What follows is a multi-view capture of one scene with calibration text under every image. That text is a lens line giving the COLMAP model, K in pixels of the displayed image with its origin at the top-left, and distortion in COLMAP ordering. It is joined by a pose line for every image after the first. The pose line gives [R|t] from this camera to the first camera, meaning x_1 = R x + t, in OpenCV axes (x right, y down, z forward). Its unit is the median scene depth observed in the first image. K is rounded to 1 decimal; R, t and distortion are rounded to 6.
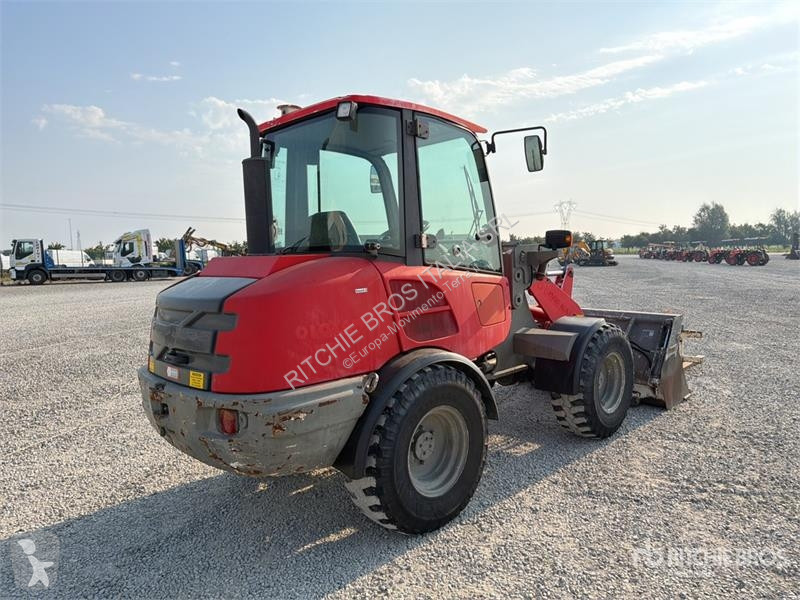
lens RADIAL K [[569.6, 0, 402.9], [0, 569.6, 302.6], [0, 0, 1]] dist [0.060952, -0.080924]
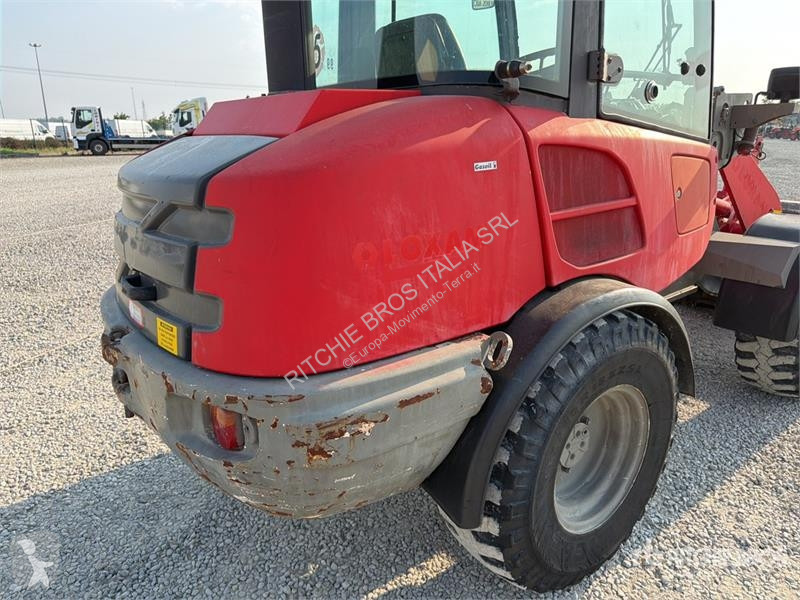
lens RADIAL K [[569.6, 0, 402.9], [0, 569.6, 302.6], [0, 0, 1]] dist [0.060952, -0.080924]
pose [[0.994249, 0.040560, -0.099116, -0.071325], [-0.019019, 0.977668, 0.209291, -0.007003], [0.105391, -0.206202, 0.972817, 0.389207]]
